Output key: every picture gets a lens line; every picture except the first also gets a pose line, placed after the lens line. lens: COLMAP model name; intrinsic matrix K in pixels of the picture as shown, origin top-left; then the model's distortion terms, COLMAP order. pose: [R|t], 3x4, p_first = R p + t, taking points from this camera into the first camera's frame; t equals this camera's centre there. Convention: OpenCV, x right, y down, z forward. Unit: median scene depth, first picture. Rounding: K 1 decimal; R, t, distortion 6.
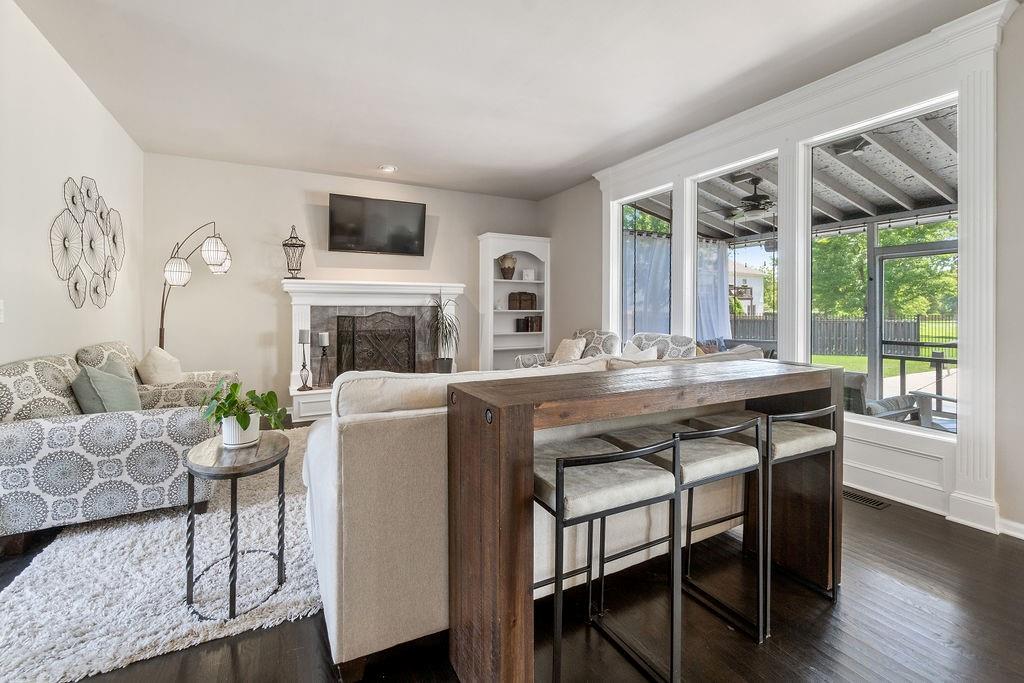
lens RADIAL K [[465.8, 0, 533.4], [0, 465.8, 309.4], [0, 0, 1]] dist [0.001469, 0.000195]
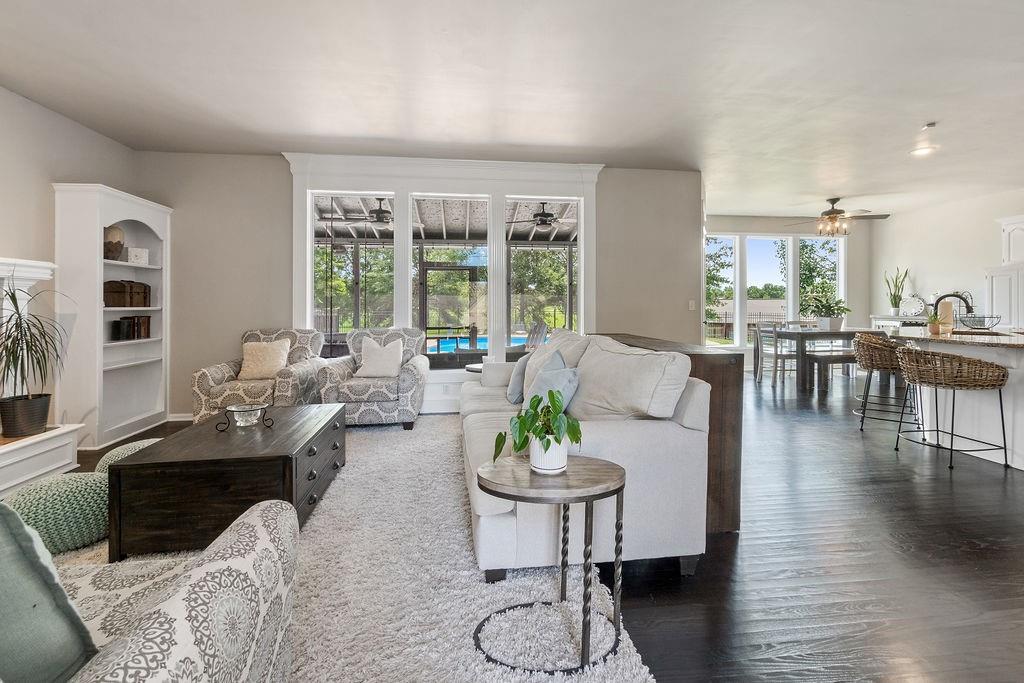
lens RADIAL K [[455.2, 0, 514.7], [0, 455.2, 306.2], [0, 0, 1]] dist [-0.002918, -0.000435]
pose [[0.360556, -0.003775, 0.932730, -0.484116], [0.002378, 0.999992, 0.003128, -0.000855], [-0.932734, 0.001090, 0.360562, 0.261647]]
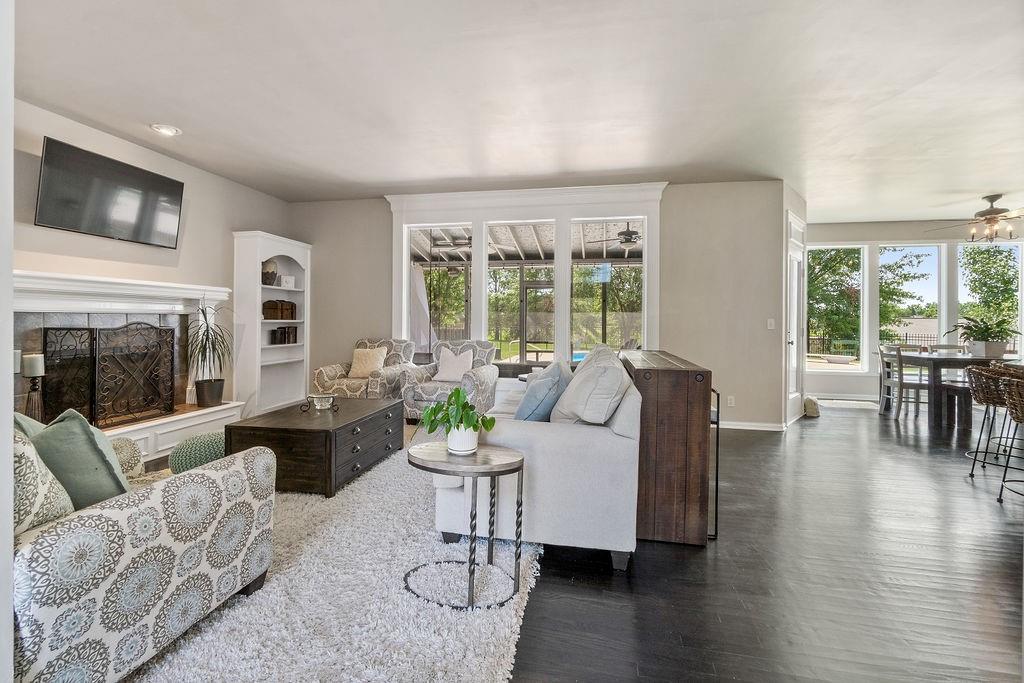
lens RADIAL K [[448.4, 0, 510.7], [0, 448.4, 321.6], [0, 0, 1]] dist [0.000261, 0.000227]
pose [[0.635439, 0.003761, 0.772142, -0.461348], [-0.008532, 0.999961, 0.002151, -0.001048], [-0.772104, -0.007955, 0.635447, 0.100402]]
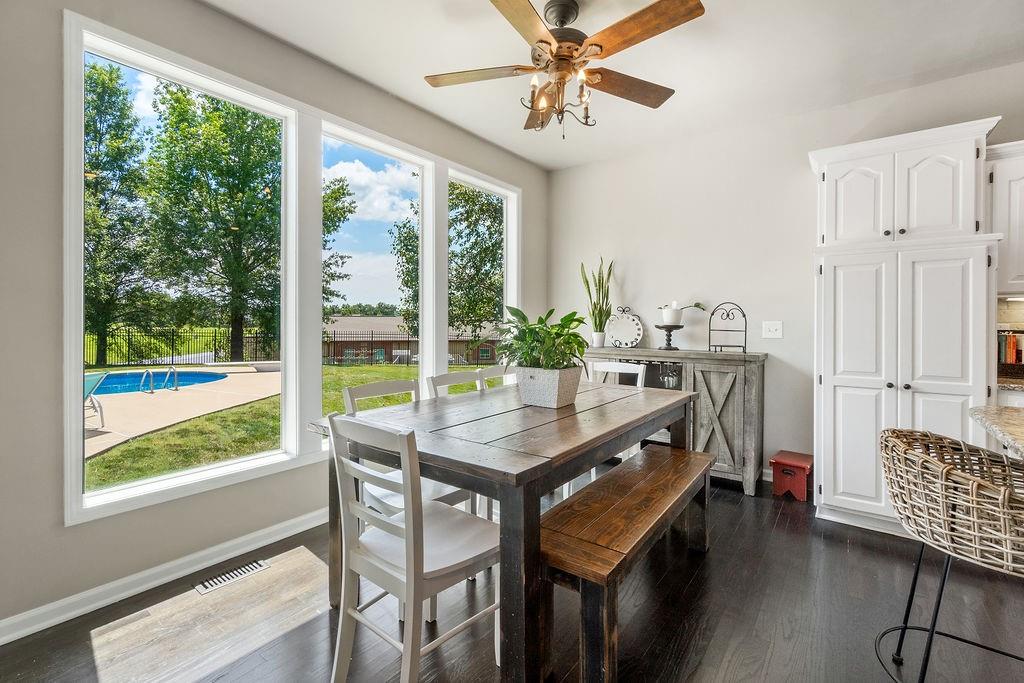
lens RADIAL K [[438.7, 0, 513.0], [0, 438.7, 322.4], [0, 0, 1]] dist [-0.002087, -0.000102]
pose [[-0.418845, -0.003450, 0.908051, 0.570082], [-0.003402, 0.999992, 0.002230, -0.005541], [-0.908051, -0.002155, -0.418853, 0.111051]]
